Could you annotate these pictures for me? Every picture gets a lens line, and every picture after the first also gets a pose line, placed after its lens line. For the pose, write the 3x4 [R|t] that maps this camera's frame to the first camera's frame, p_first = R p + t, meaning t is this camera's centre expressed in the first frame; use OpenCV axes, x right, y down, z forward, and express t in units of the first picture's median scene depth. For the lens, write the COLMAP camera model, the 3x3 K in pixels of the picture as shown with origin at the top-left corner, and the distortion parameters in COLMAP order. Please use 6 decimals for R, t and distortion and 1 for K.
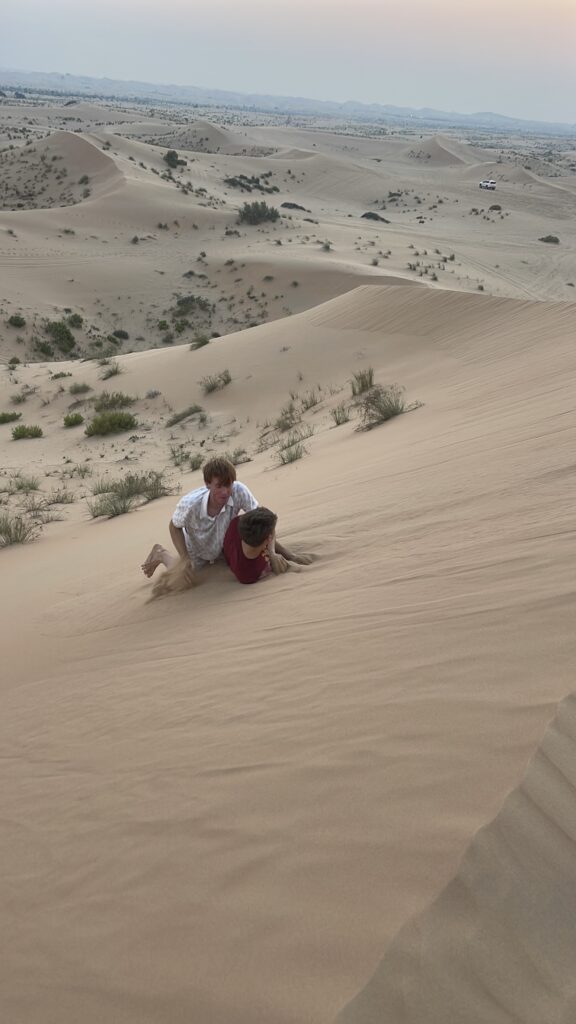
lens RADIAL K [[862.2, 0, 301.3], [0, 862.2, 540.9], [0, 0, 1]] dist [0.006526, 0.037293]
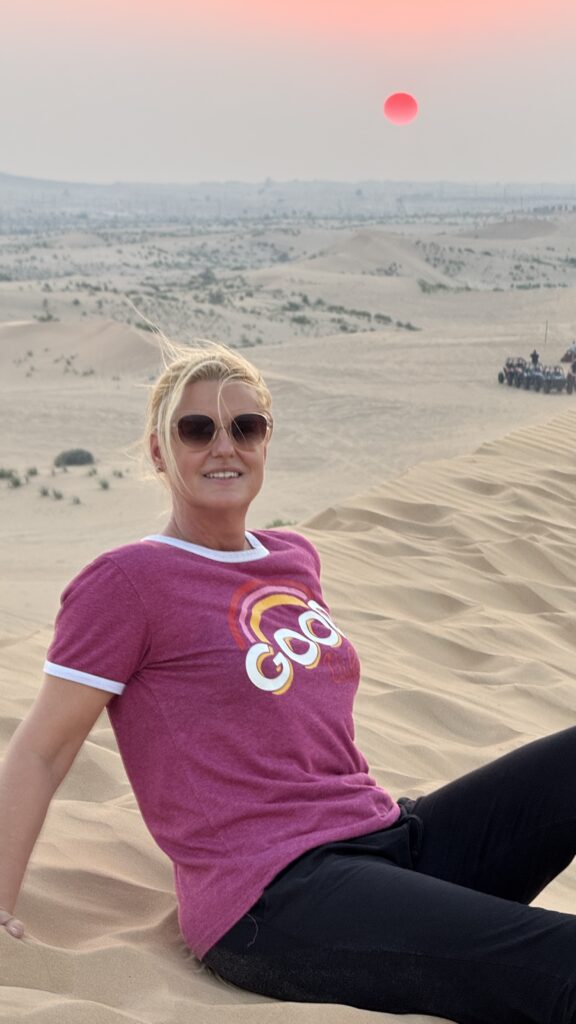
lens RADIAL K [[3664.8, 0, 263.9], [0, 3664.8, 583.5], [0, 0, 1]] dist [0.194162, 0.000000]
pose [[0.956992, -0.119514, 0.264352, -0.055717], [0.203485, 0.925995, -0.318004, 0.070613], [-0.206783, 0.358119, 0.910490, -0.141577]]
